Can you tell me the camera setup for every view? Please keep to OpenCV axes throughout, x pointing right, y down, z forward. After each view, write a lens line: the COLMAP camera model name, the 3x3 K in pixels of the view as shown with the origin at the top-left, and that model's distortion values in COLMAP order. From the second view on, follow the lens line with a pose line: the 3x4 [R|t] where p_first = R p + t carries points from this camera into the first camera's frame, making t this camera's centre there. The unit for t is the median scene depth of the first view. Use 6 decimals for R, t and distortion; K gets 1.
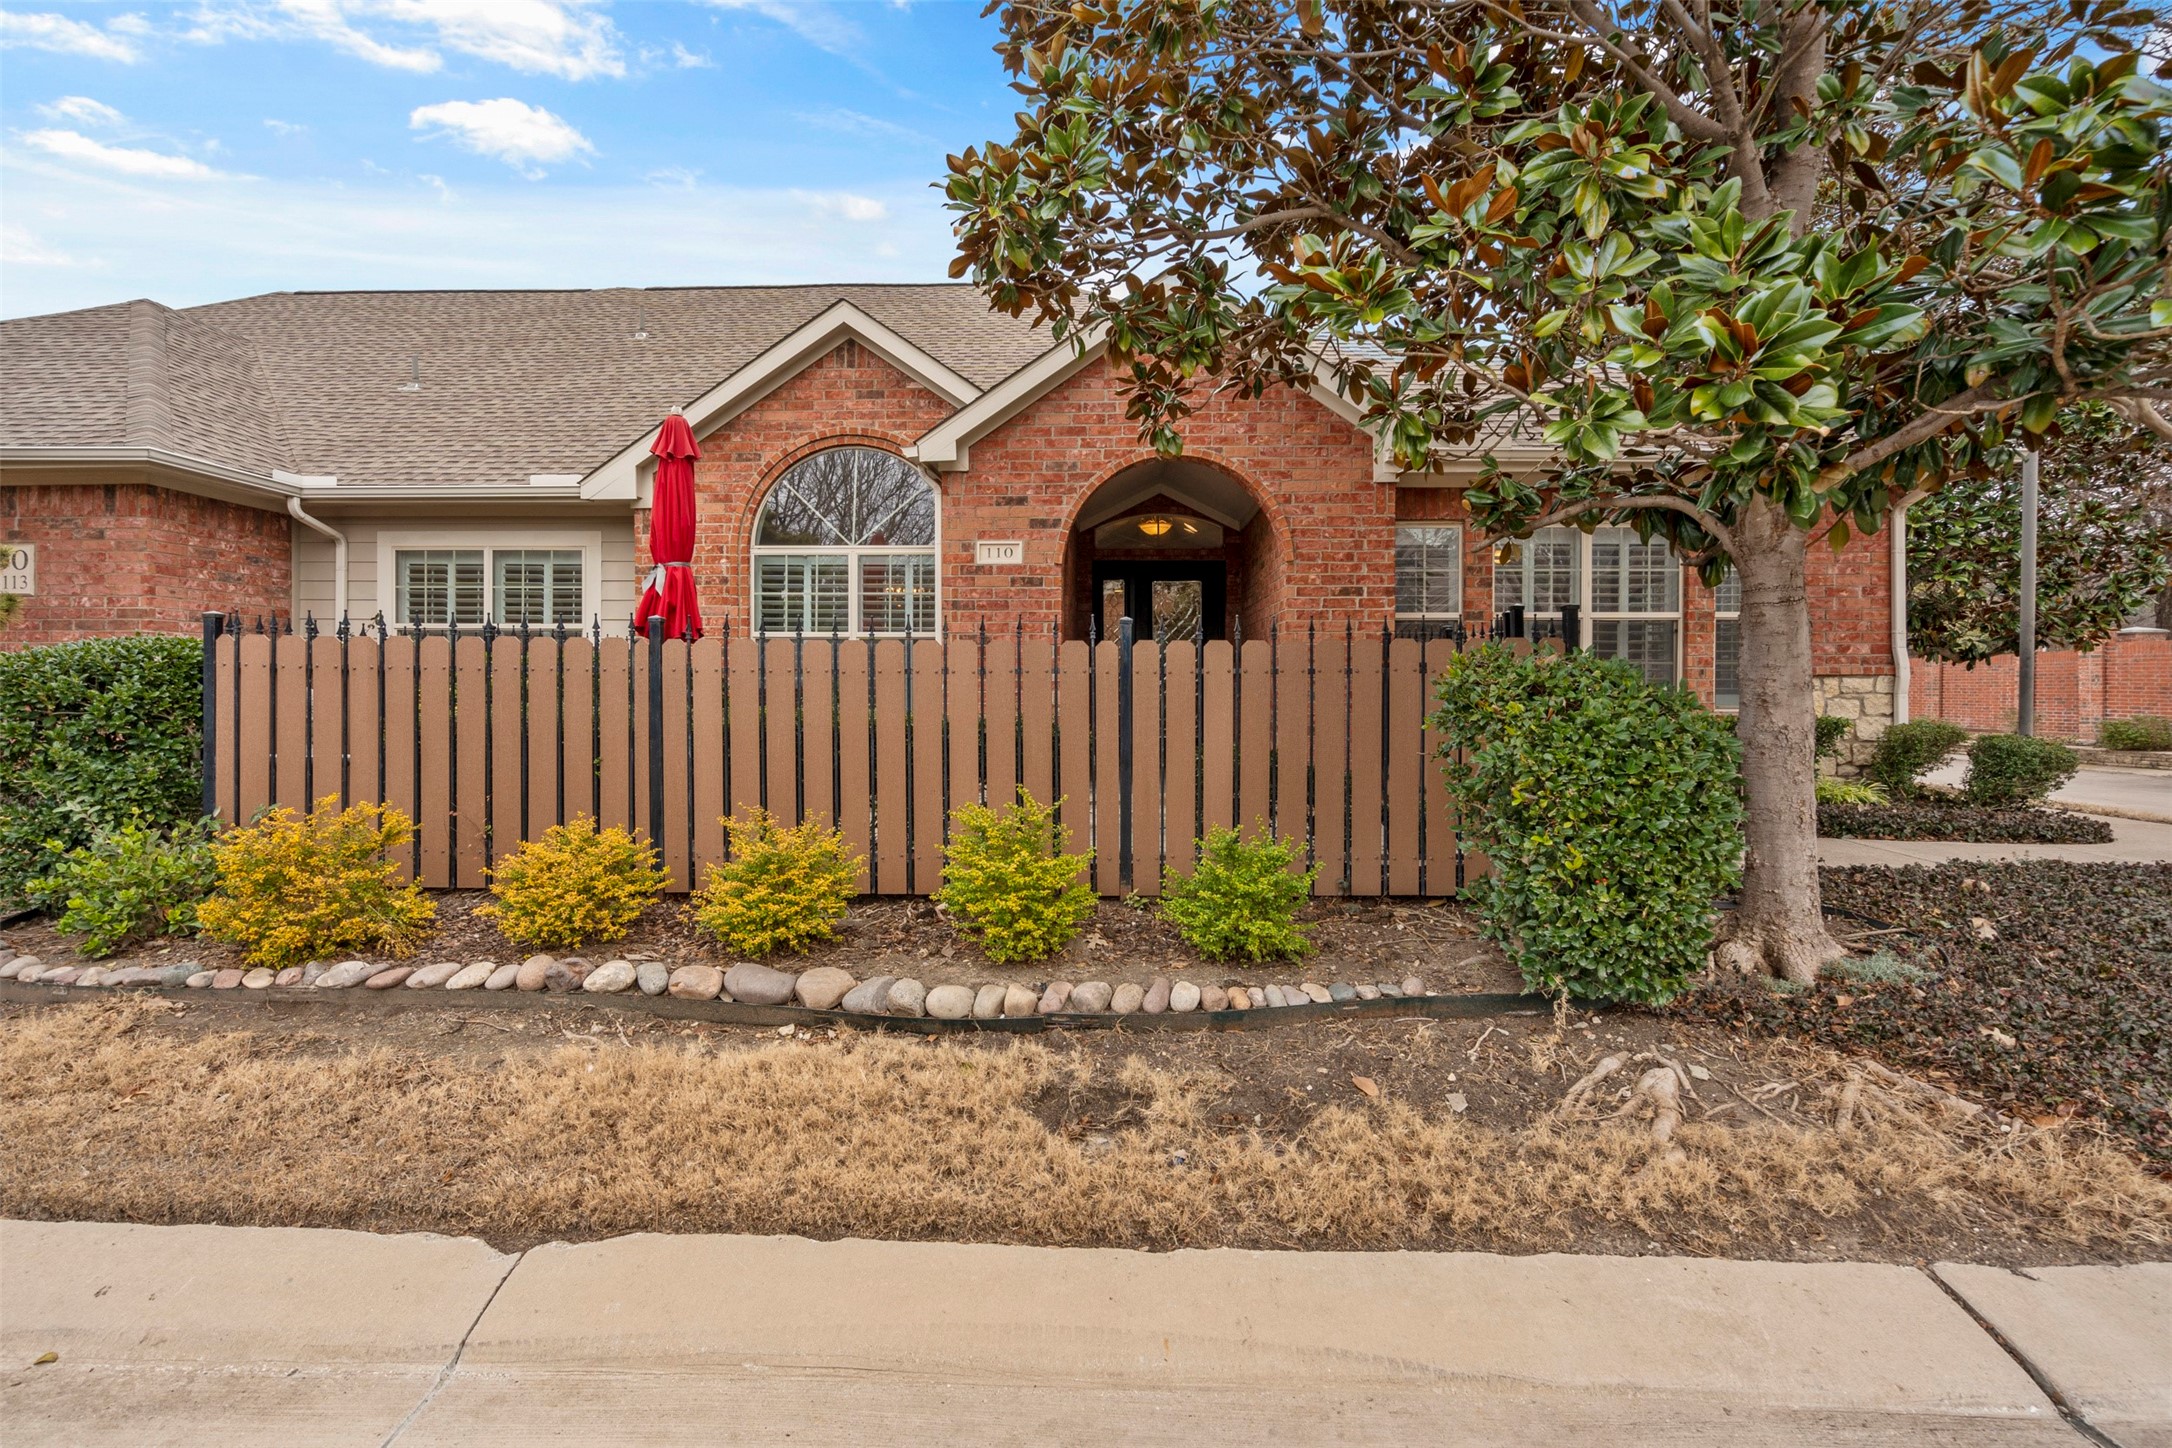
lens RADIAL K [[995.4, 0, 1086.0], [0, 995.4, 724.0], [0, 0, 1]] dist [0.002211, 0.000134]
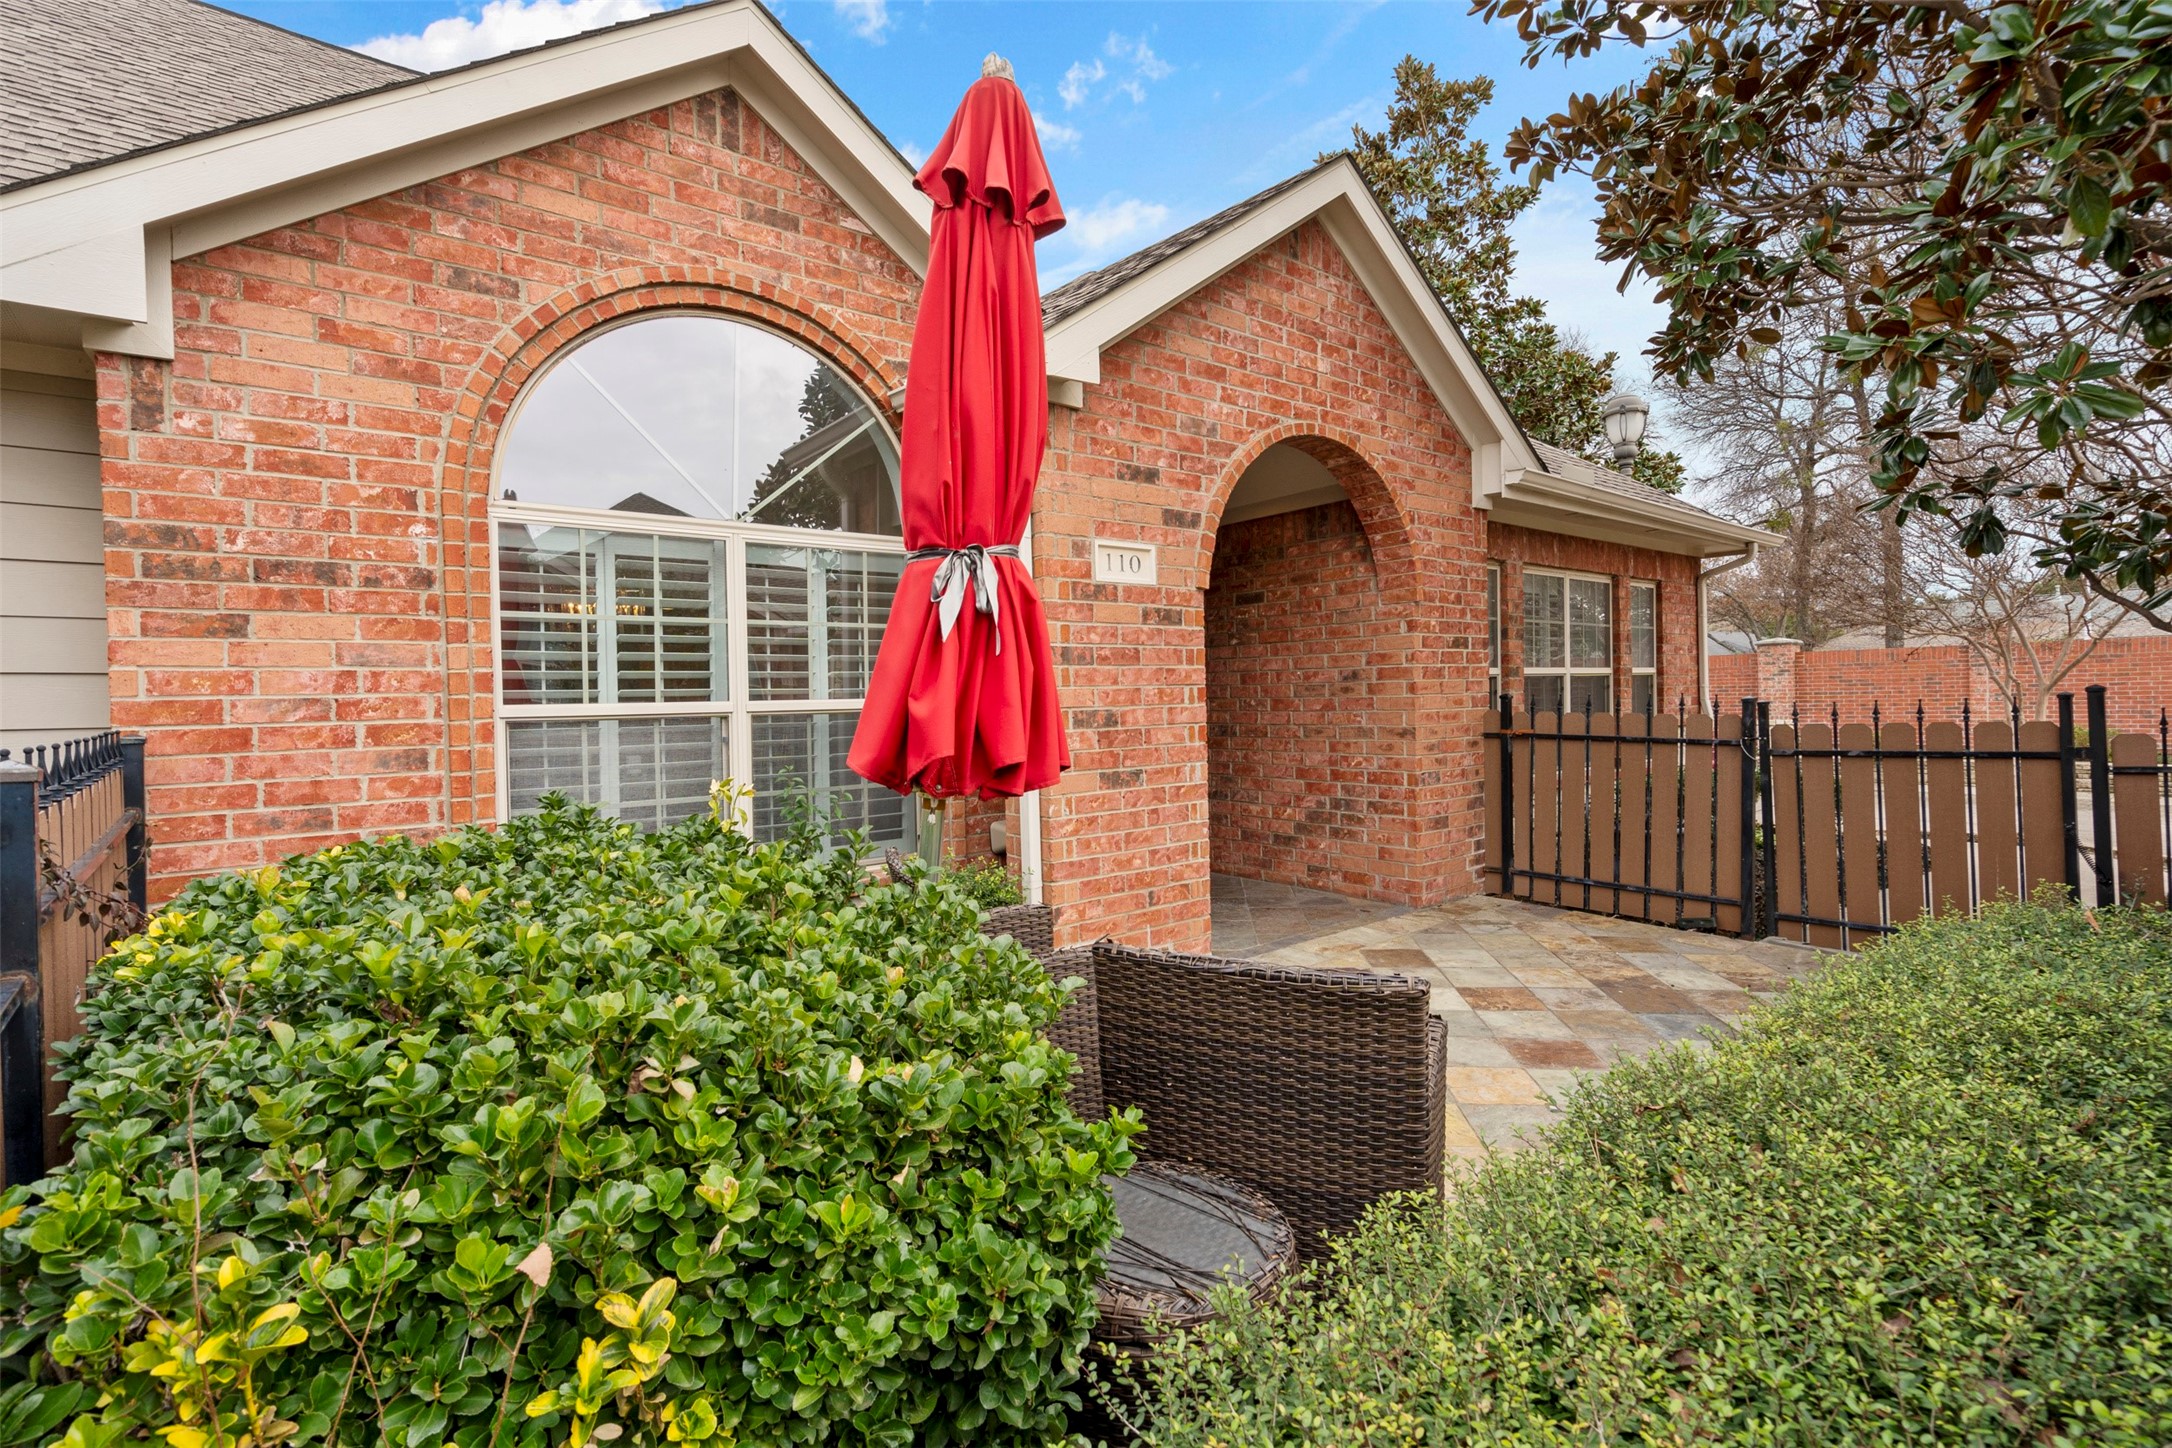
lens RADIAL K [[995.4, 0, 1086.0], [0, 995.4, 724.0], [0, 0, 1]] dist [0.002211, 0.000134]
pose [[0.762877, -0.036042, 0.645539, -0.468800], [0.045226, 0.998974, 0.002328, -0.083868], [-0.644960, 0.027419, 0.763724, 0.588384]]
